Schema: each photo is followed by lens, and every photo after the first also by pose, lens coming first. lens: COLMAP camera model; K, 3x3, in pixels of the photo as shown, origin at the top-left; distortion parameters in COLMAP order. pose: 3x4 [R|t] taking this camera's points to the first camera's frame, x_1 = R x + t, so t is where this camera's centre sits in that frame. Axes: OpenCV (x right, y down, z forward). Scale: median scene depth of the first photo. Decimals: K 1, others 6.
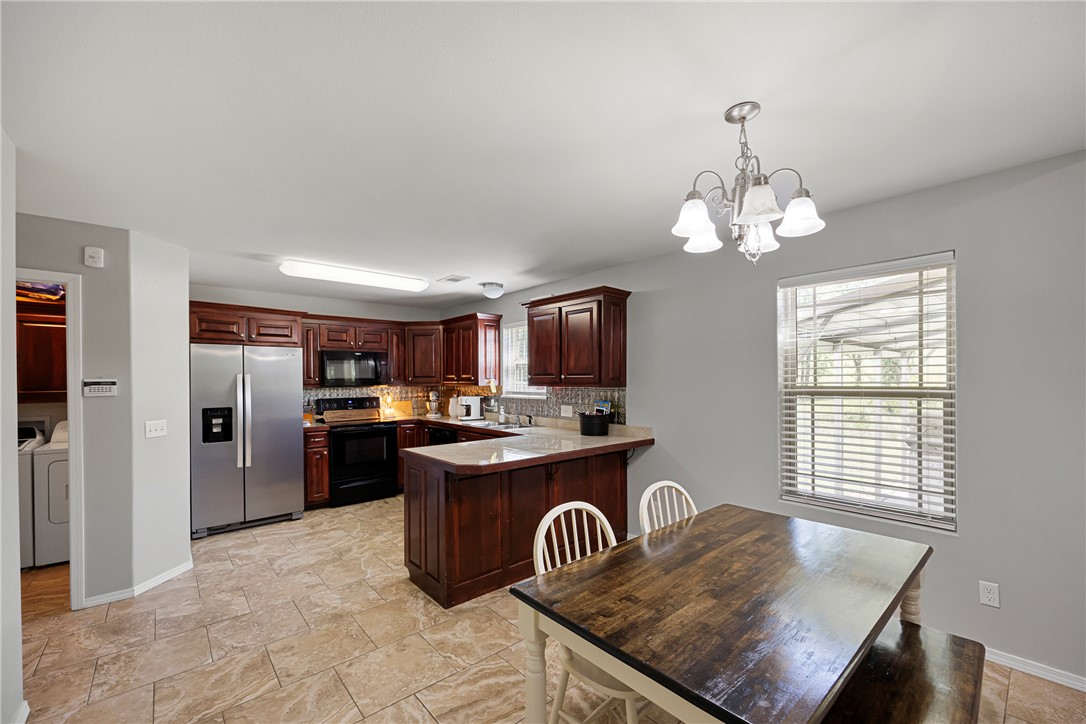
lens RADIAL K [[444.0, 0, 551.4], [0, 444.0, 380.1], [0, 0, 1]] dist [-0.000235, -0.000370]
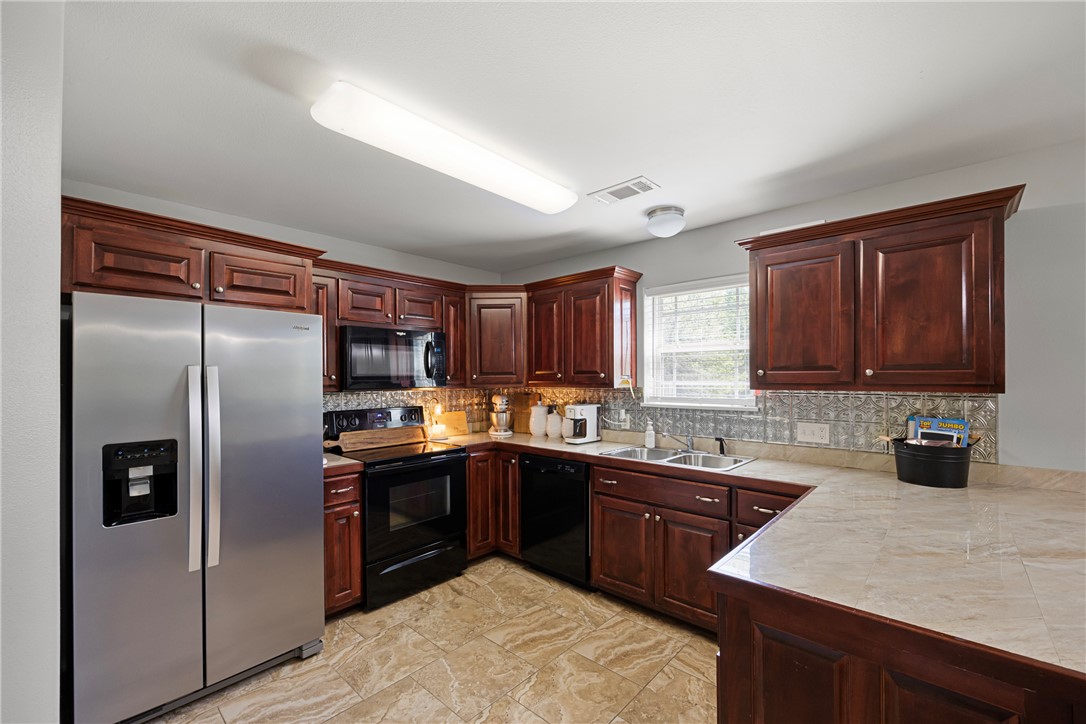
lens RADIAL K [[447.4, 0, 551.7], [0, 447.4, 374.1], [0, 0, 1]] dist [-0.001522, 0.000321]
pose [[0.993221, 0.000762, 0.116243, -0.352722], [0.000441, 0.999947, -0.010328, 0.000260], [-0.116245, 0.010309, 0.993167, 0.451659]]
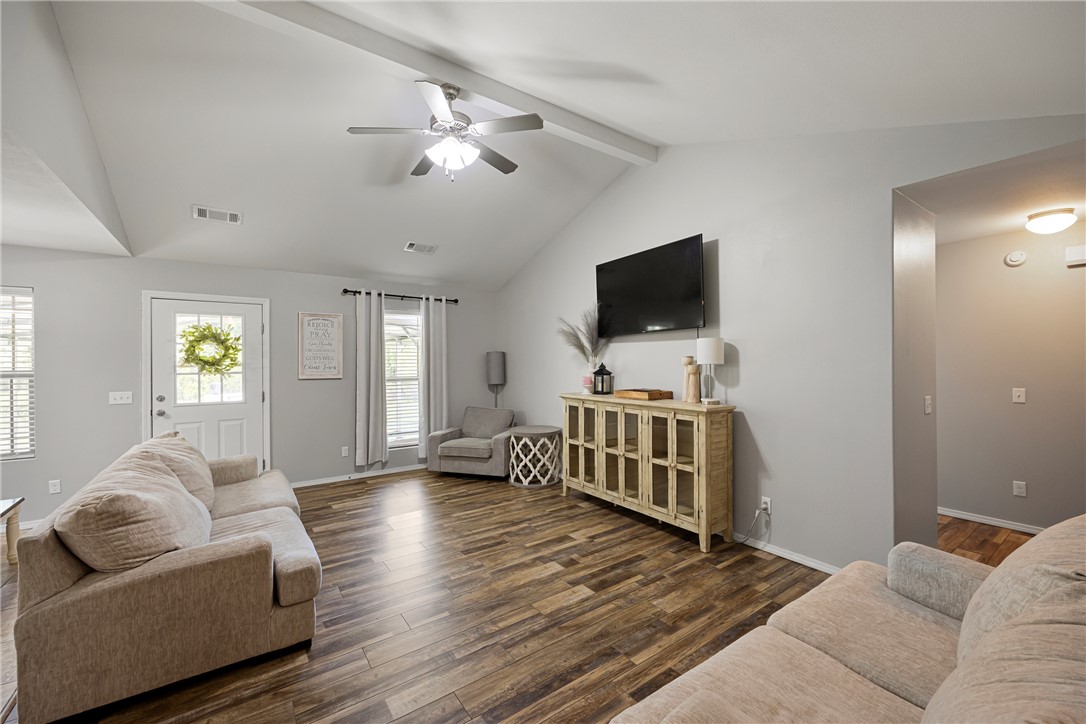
lens RADIAL K [[436.0, 0, 543.0], [0, 436.0, 362.0], [0, 0, 1]] dist [-0.008664, -0.000120]
pose [[0.104224, 0.001682, 0.994552, -0.251383], [0.008943, 0.999957, -0.002628, 0.003688], [-0.994514, 0.009168, 0.104205, -0.540104]]
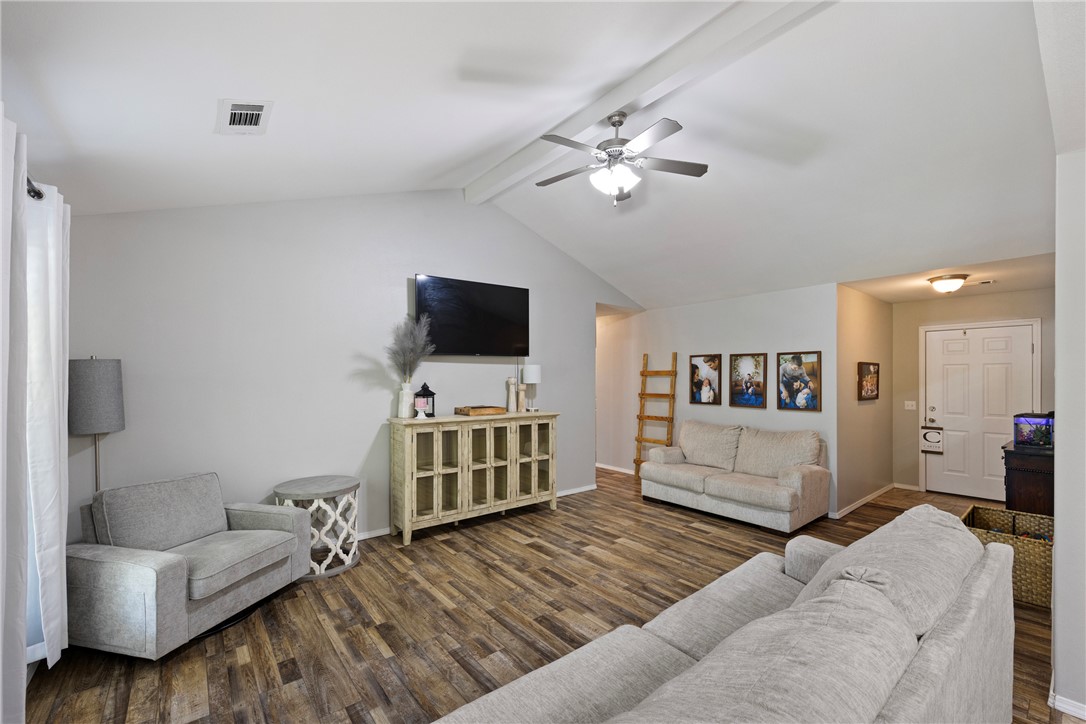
lens RADIAL K [[442.0, 0, 544.6], [0, 442.0, 380.2], [0, 0, 1]] dist [-0.007806, -0.000119]
pose [[-0.999070, 0.002639, 0.043040, 0.438623], [0.002920, 0.999975, 0.006470, -0.006188], [-0.043021, 0.006589, -0.999052, 0.317337]]
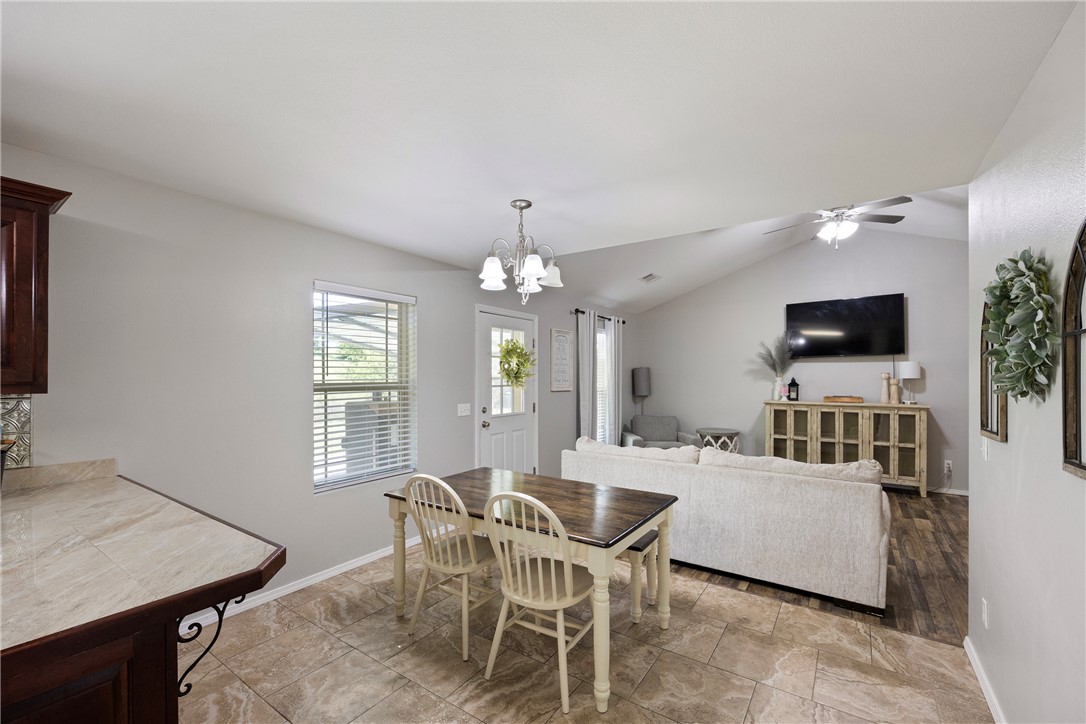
lens RADIAL K [[451.2, 0, 545.9], [0, 451.2, 378.5], [0, 0, 1]] dist [-0.002878, -0.000571]
pose [[-0.243096, -0.000437, 0.970002, -0.399233], [0.004742, 0.999987, 0.001639, 0.001767], [-0.969991, 0.004999, -0.243091, 0.467639]]
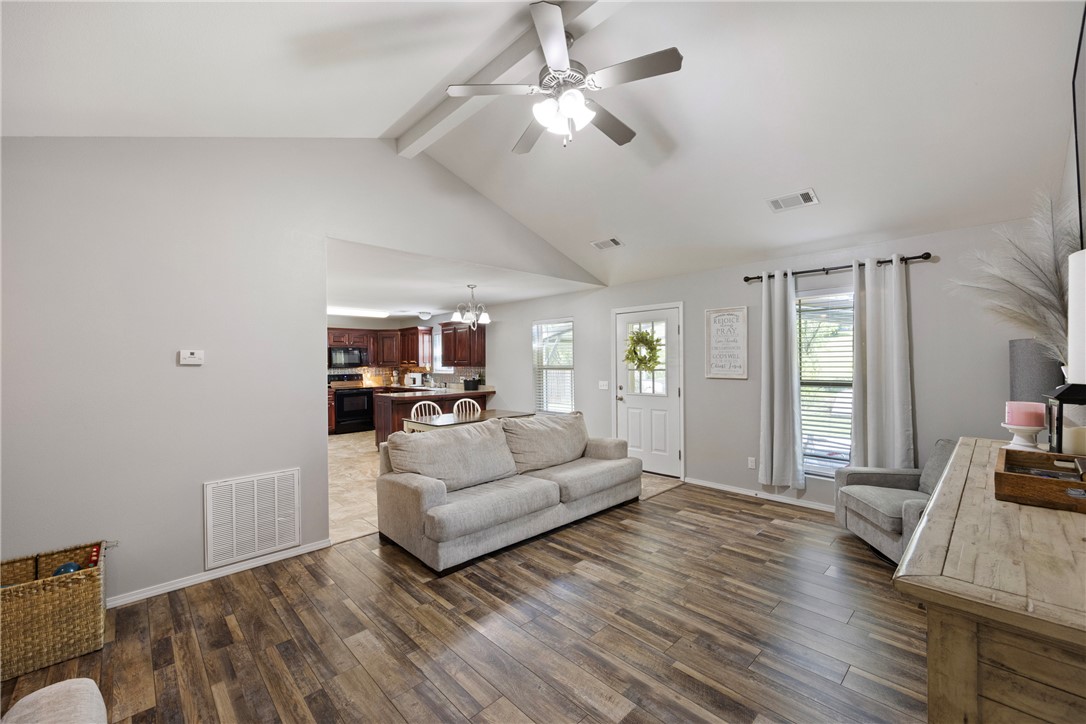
lens RADIAL K [[433.1, 0, 551.5], [0, 433.1, 361.3], [0, 0, 1]] dist [-0.000498, -0.000037]
pose [[0.998728, -0.004320, 0.050236, 0.315553], [0.004535, 0.999981, -0.004169, 0.000243], [-0.050217, 0.004391, 0.998729, -0.867135]]
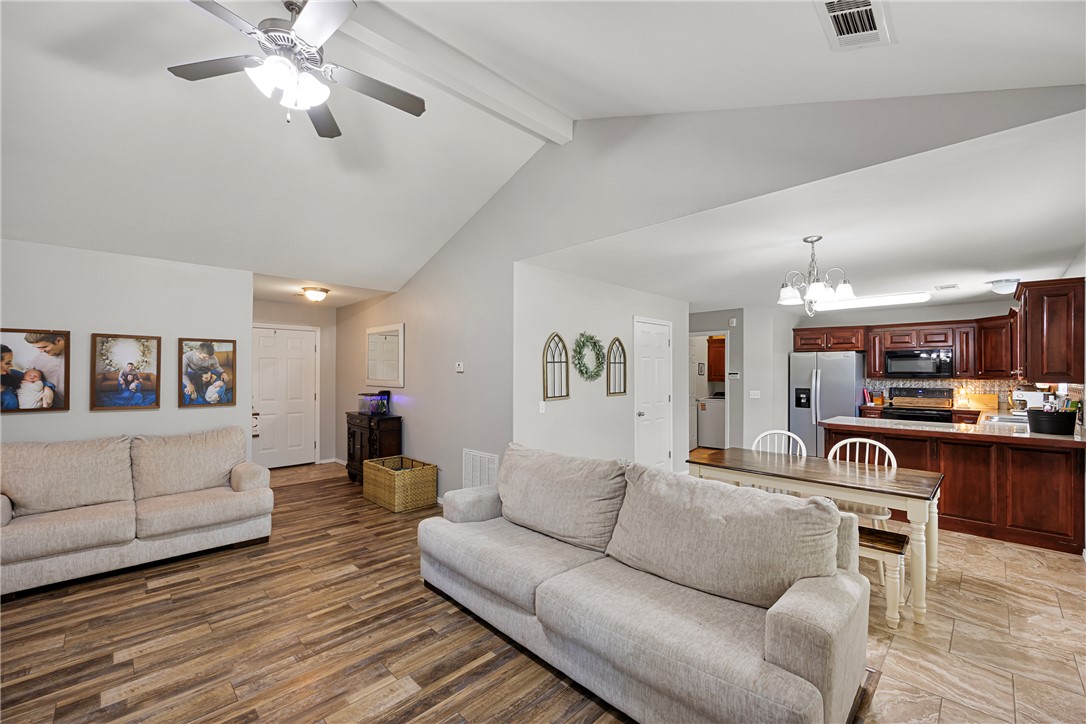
lens RADIAL K [[446.3, 0, 547.0], [0, 446.3, 369.4], [0, 0, 1]] dist [-0.000504, -0.000313]
pose [[0.058923, -0.000253, -0.998263, 0.838475], [-0.005472, 0.999985, -0.000576, -0.005554], [0.998248, 0.005496, 0.058921, -0.103853]]
